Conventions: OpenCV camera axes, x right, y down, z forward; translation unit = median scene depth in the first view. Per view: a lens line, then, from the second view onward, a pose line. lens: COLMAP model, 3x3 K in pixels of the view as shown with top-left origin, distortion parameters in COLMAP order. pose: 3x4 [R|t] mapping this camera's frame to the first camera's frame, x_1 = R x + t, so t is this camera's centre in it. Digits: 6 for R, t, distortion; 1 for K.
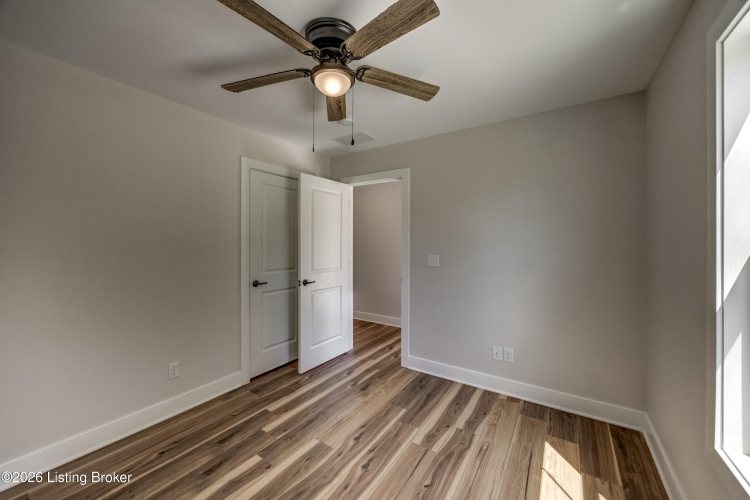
lens RADIAL K [[288.8, 0, 368.4], [0, 288.8, 245.7], [0, 0, 1]] dist [-0.003264, 0.000157]
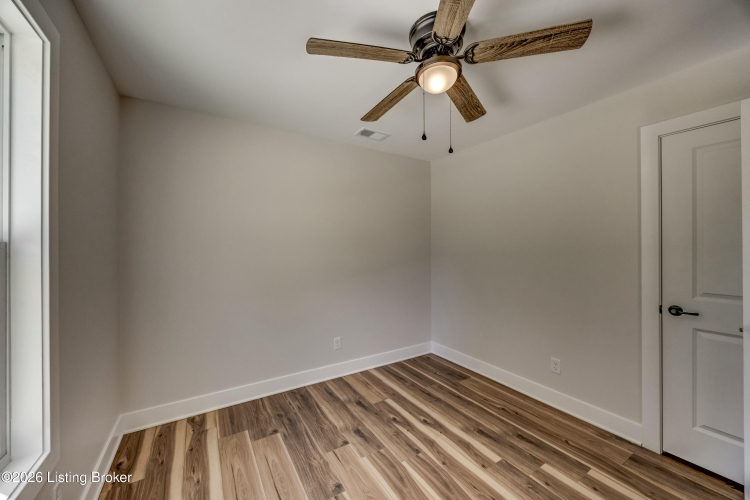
lens RADIAL K [[288.8, 0, 382.5], [0, 288.8, 251.6], [0, 0, 1]] dist [-0.003264, 0.000157]
pose [[-0.378474, 0.016108, -0.925472, 0.610889], [-0.011945, 0.999680, 0.022285, -0.009310], [0.925535, 0.019489, -0.378161, 0.878258]]
